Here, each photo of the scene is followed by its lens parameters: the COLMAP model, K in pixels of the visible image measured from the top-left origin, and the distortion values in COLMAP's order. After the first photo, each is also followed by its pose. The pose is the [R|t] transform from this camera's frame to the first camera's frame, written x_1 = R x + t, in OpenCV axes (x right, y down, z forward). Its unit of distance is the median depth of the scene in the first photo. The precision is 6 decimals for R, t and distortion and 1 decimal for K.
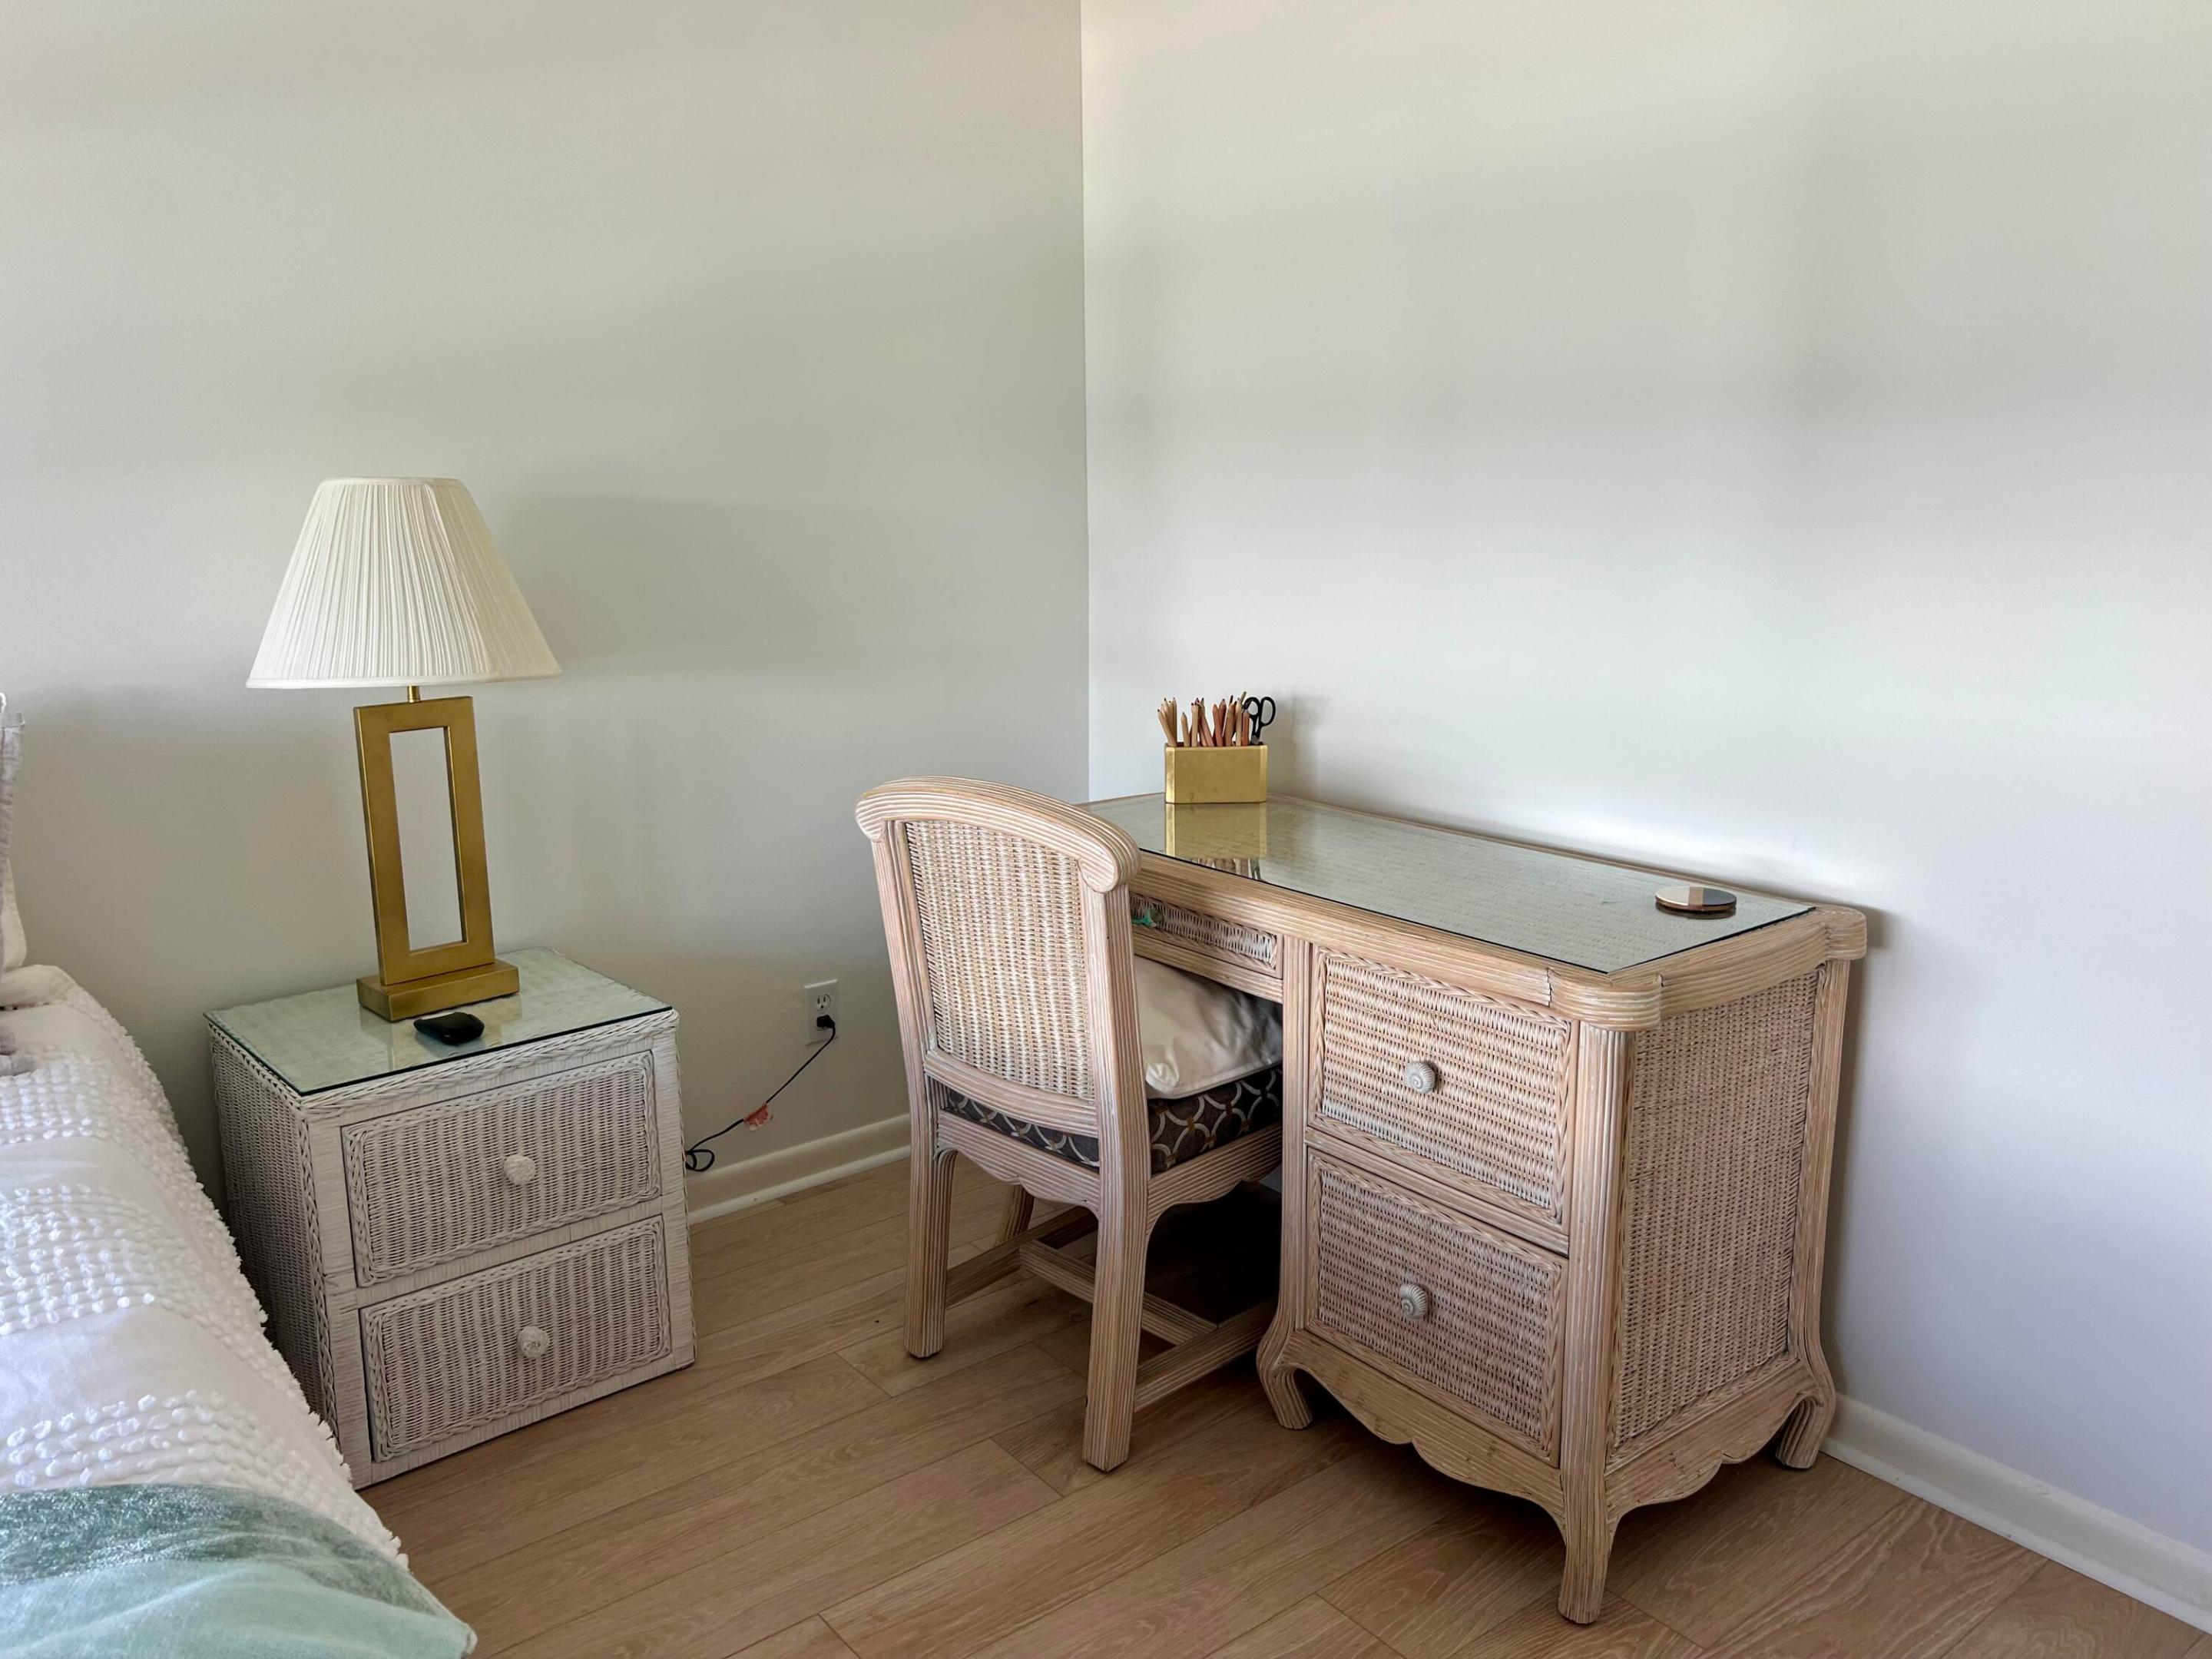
lens RADIAL K [[1663.2, 0, 1112.0], [0, 1663.2, 830.5], [0, 0, 1]] dist [0.061098, -0.054109]
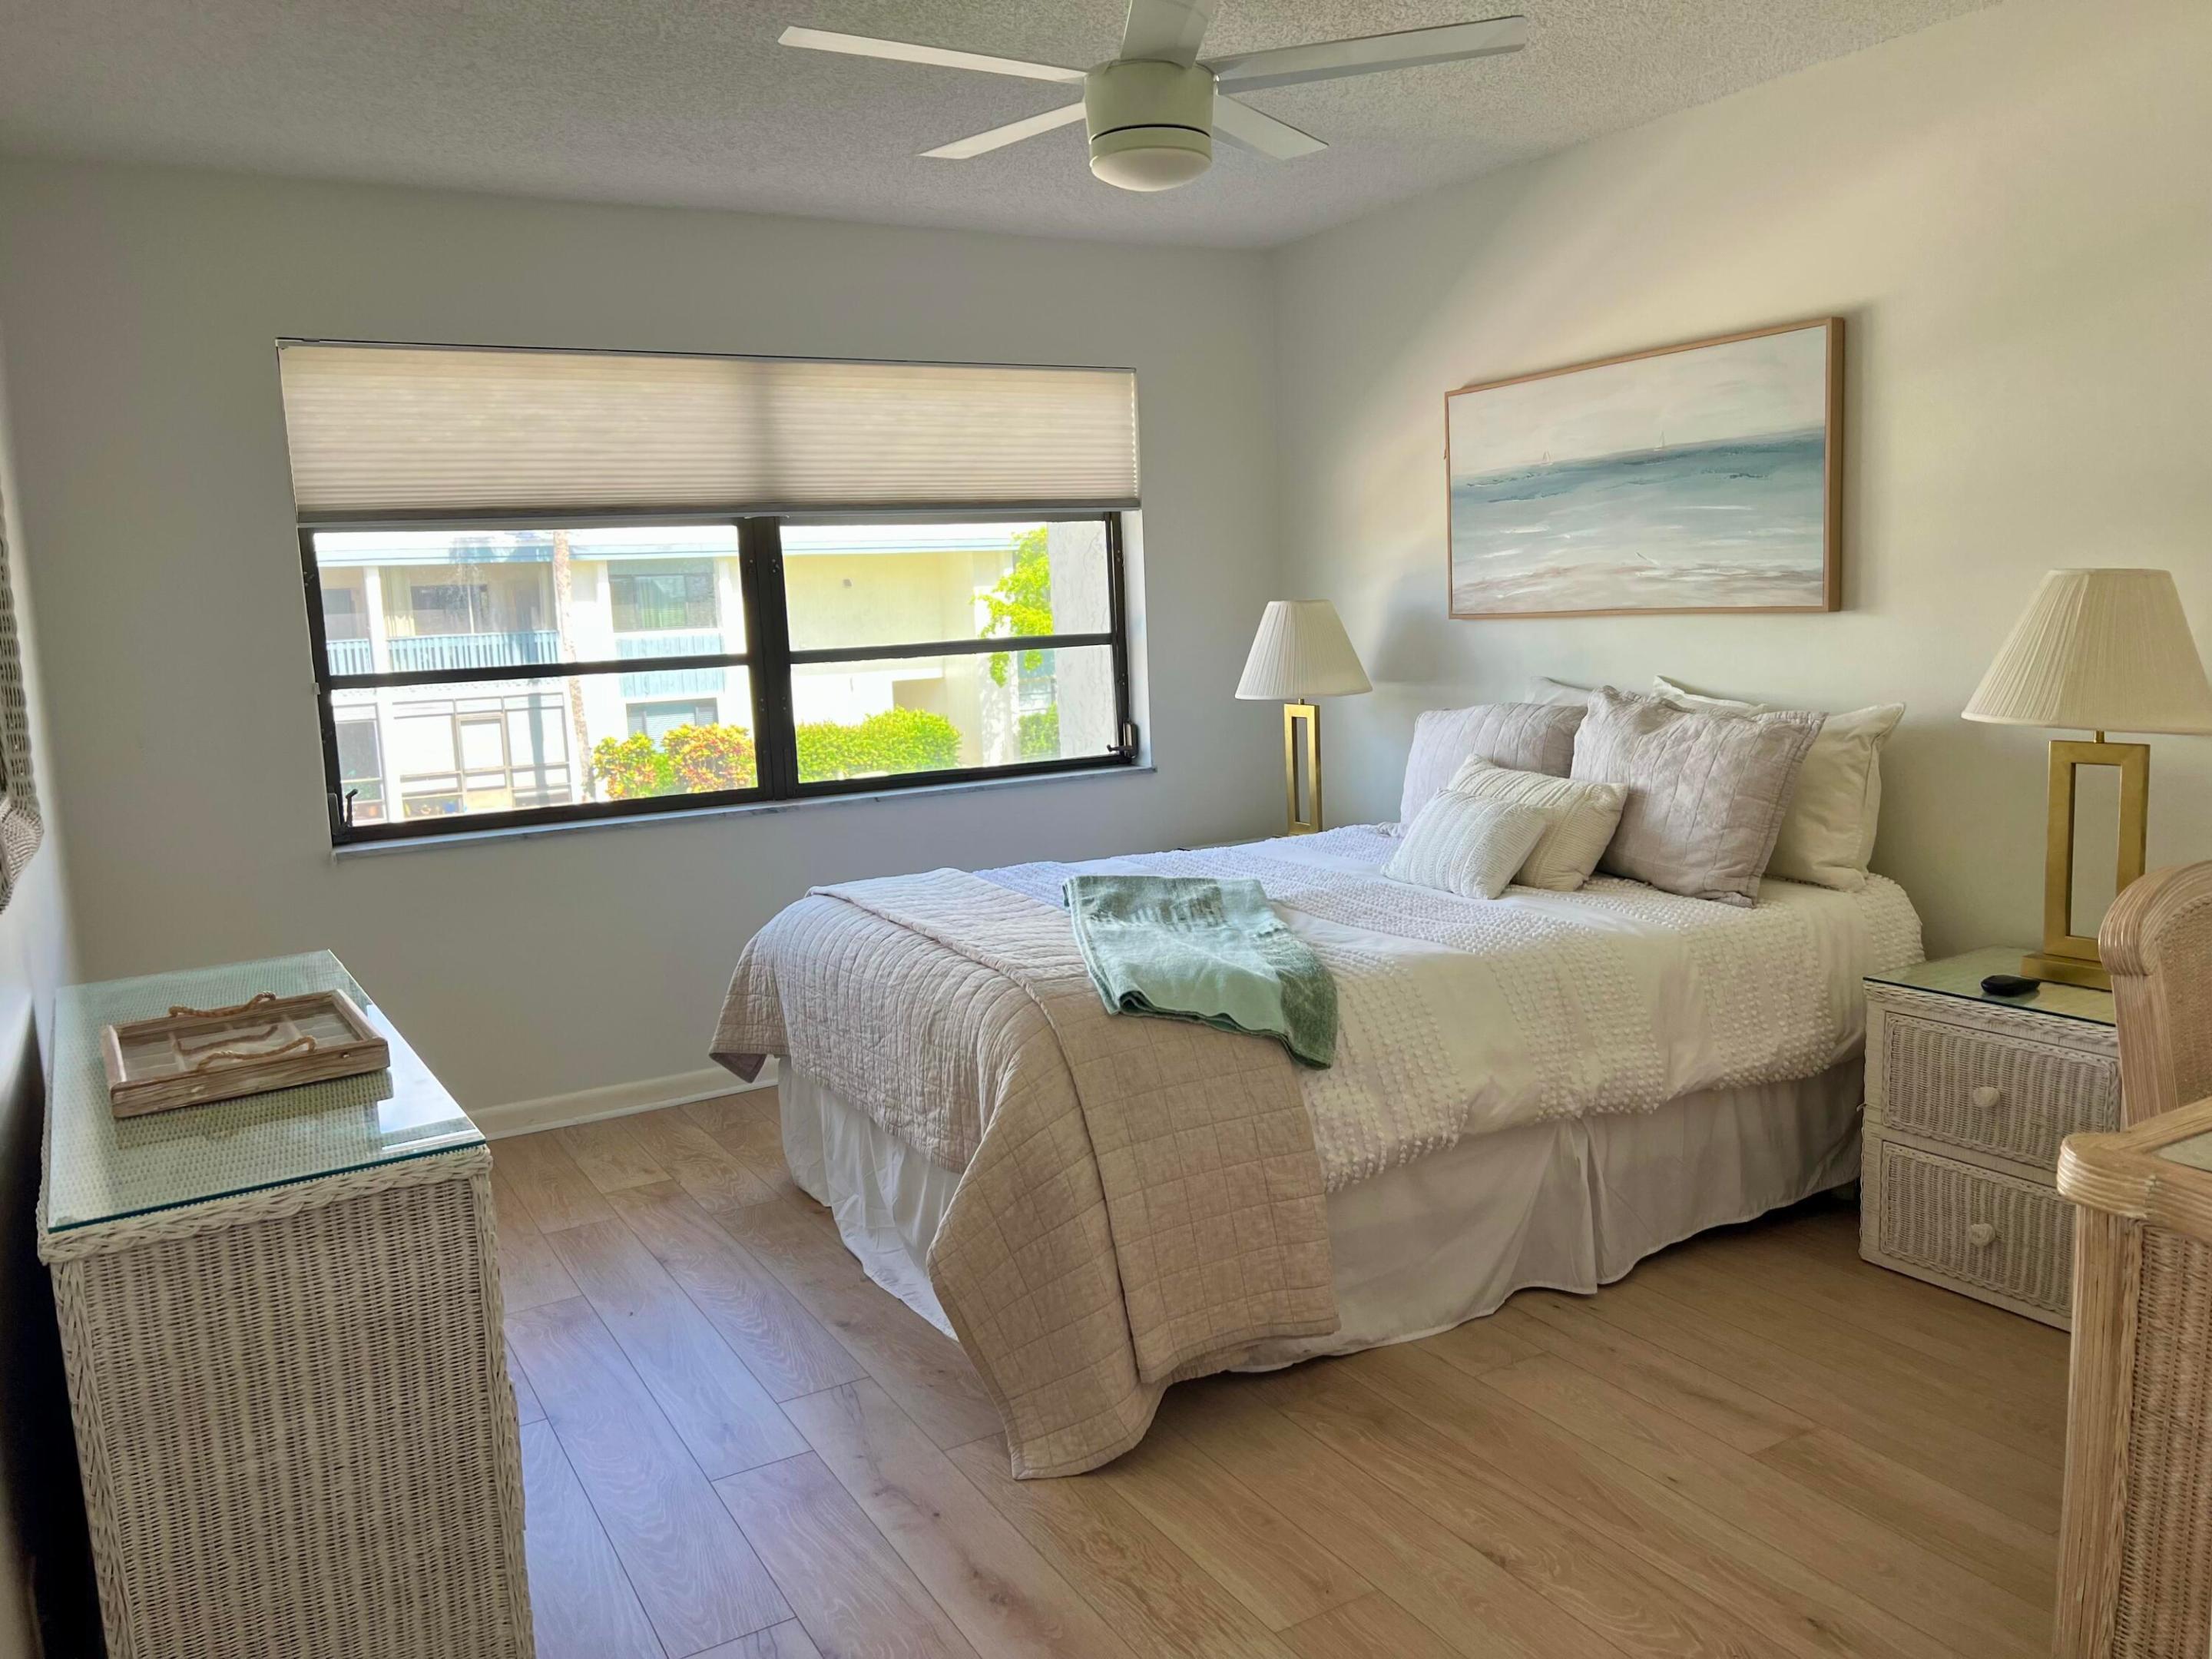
lens RADIAL K [[1663.2, 0, 1092.3], [0, 1663.2, 829.6], [0, 0, 1]] dist [0.061098, -0.054109]
pose [[-0.143515, 0.157727, -0.976998, 0.982938], [-0.169958, 0.968623, 0.181340, -0.118457], [0.974945, 0.192074, -0.112205, 0.420583]]
